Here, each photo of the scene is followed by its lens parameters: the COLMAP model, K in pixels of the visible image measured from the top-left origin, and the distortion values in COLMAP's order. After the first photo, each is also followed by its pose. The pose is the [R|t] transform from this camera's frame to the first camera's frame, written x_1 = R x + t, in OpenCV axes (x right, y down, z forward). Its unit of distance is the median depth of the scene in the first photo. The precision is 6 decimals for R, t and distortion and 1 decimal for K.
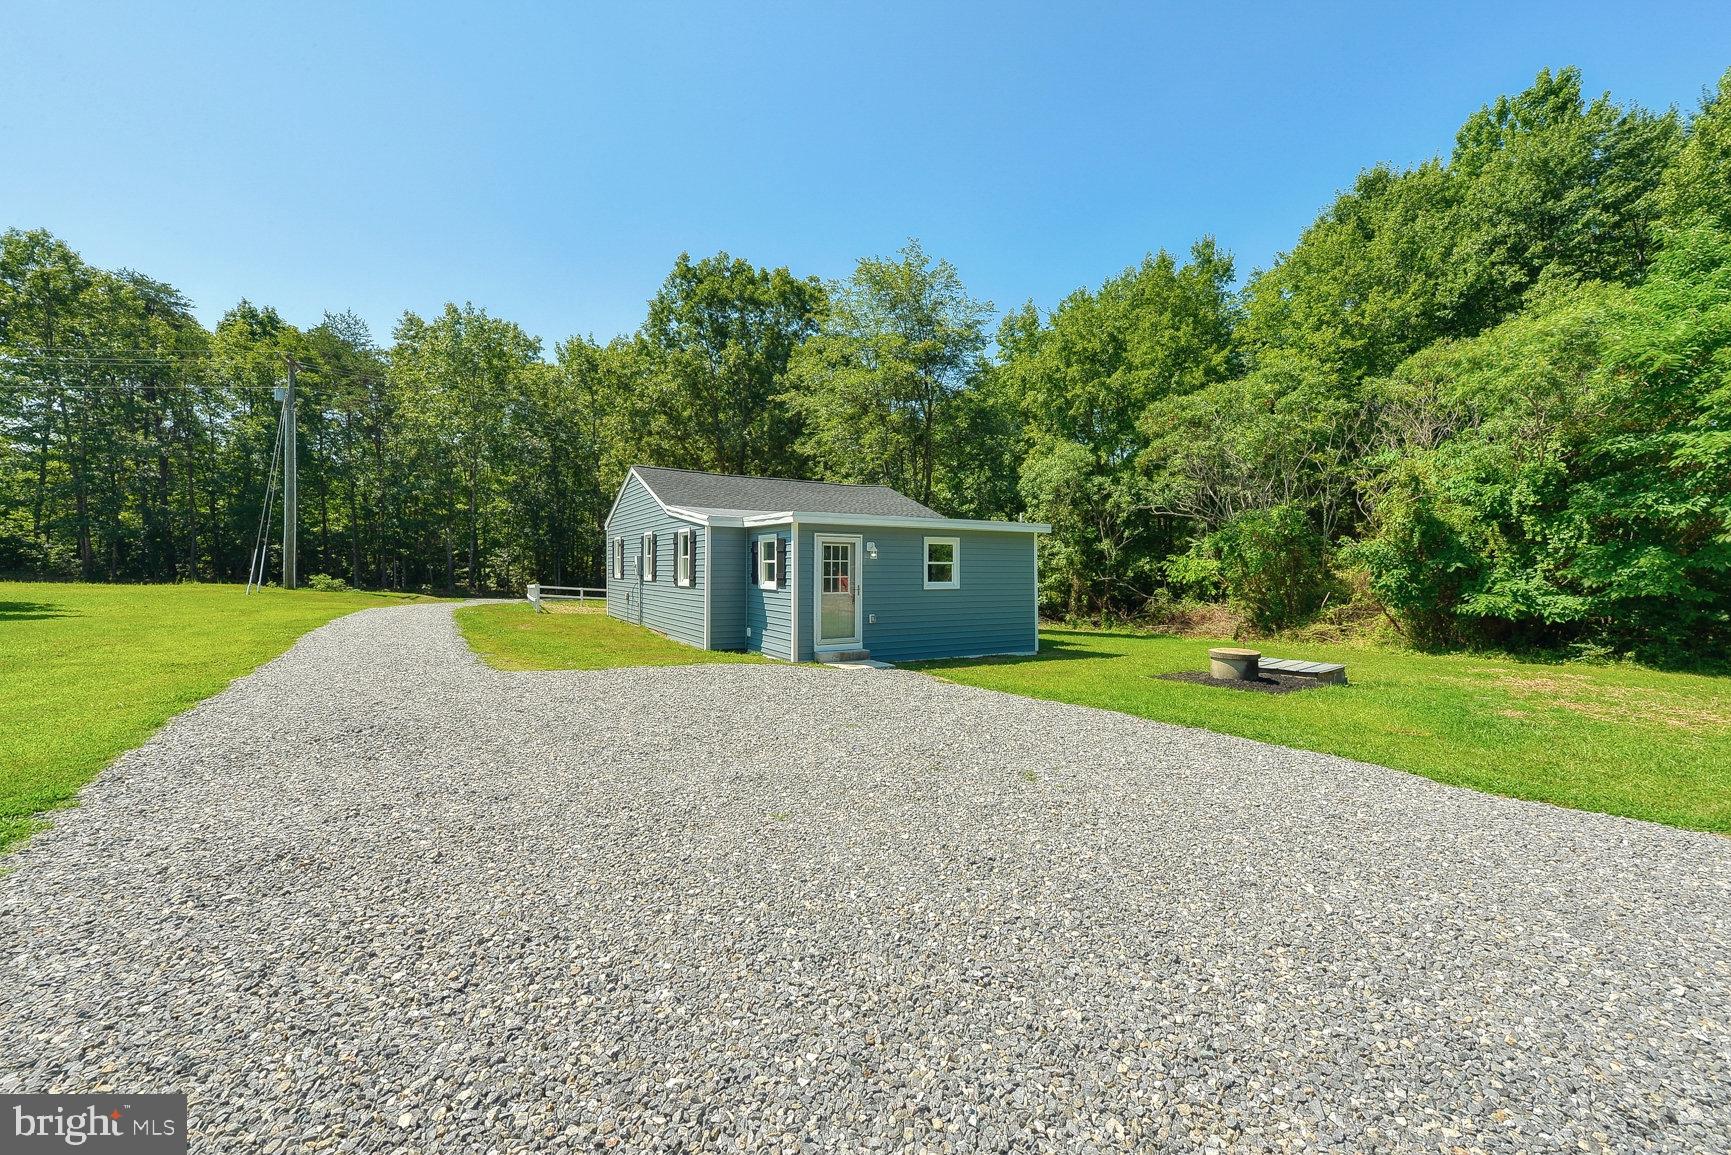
lens RADIAL K [[702.1, 0, 870.1], [0, 702.1, 556.2], [0, 0, 1]] dist [0.014858, -0.009454]
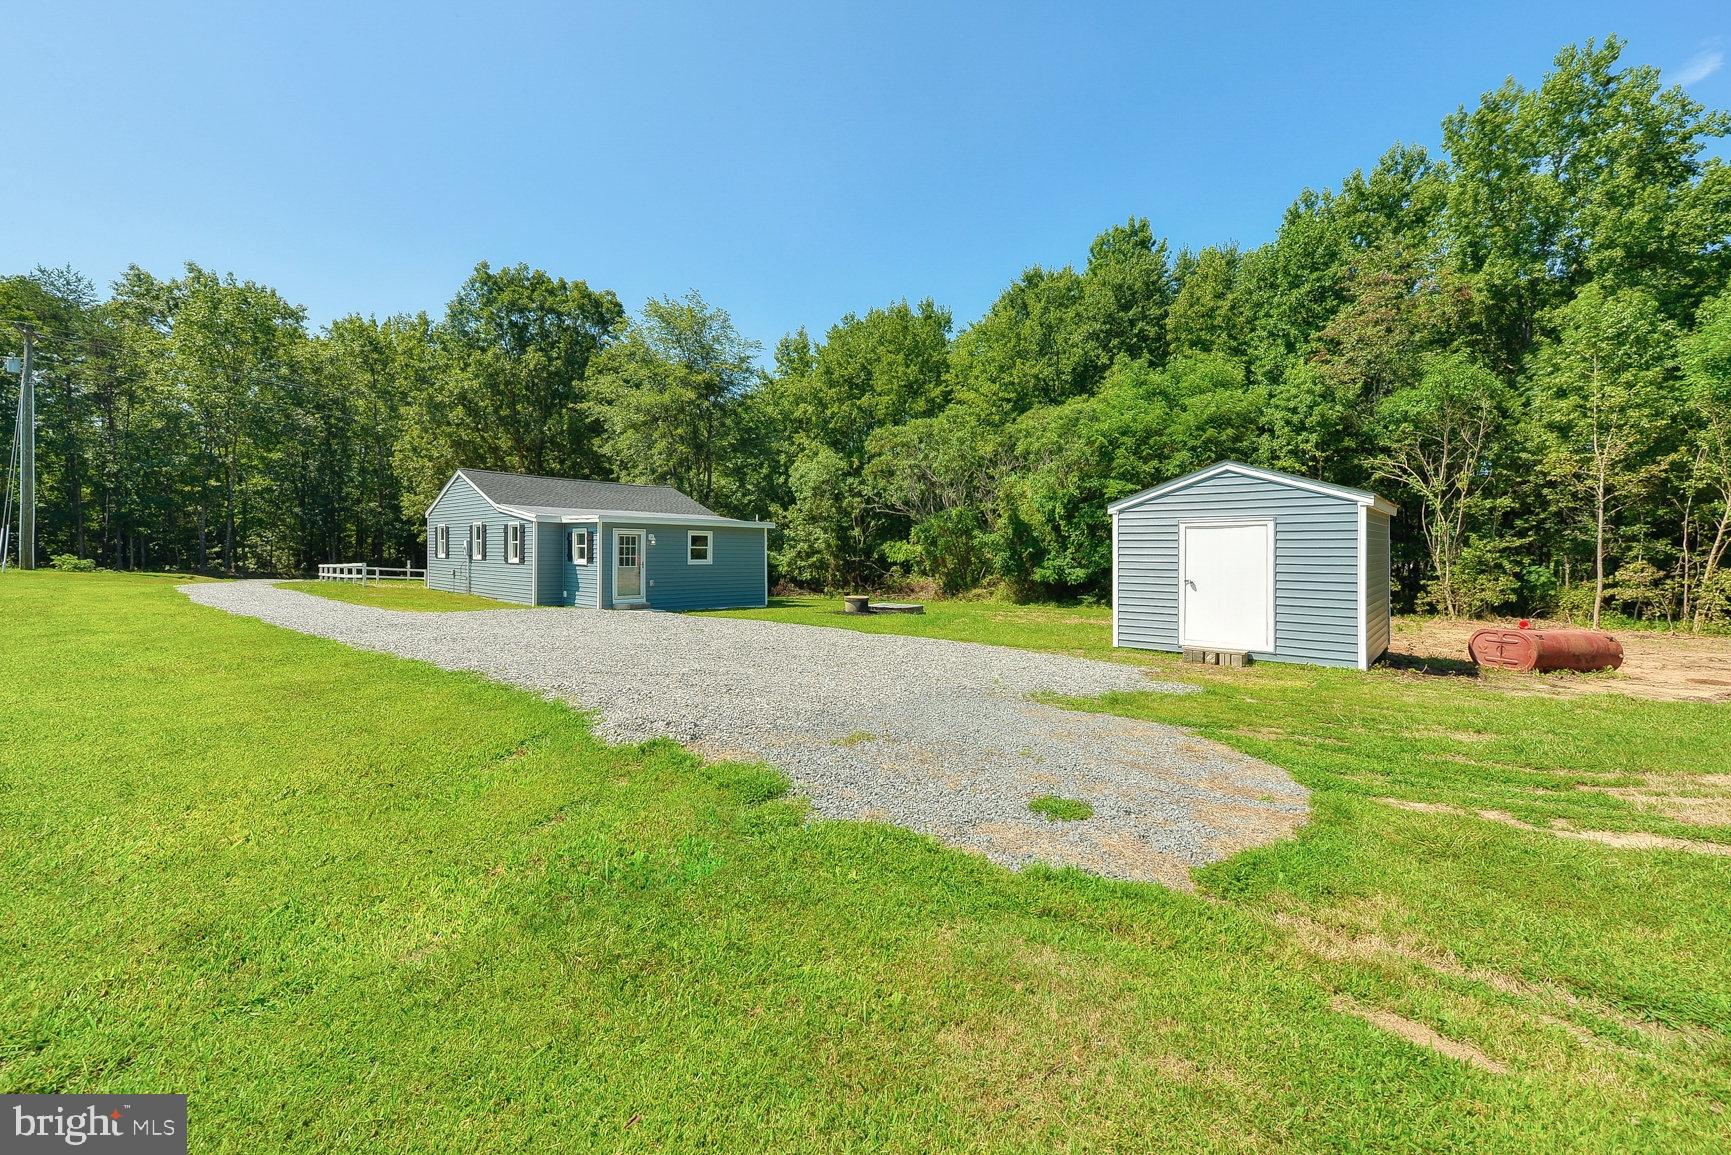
lens RADIAL K [[702.1, 0, 870.1], [0, 702.1, 556.2], [0, 0, 1]] dist [0.014858, -0.009454]
pose [[0.962536, 0.001017, 0.271152, 0.020028], [-0.008159, 0.999649, 0.025212, -0.006275], [-0.271031, -0.026480, 0.962206, -0.280903]]
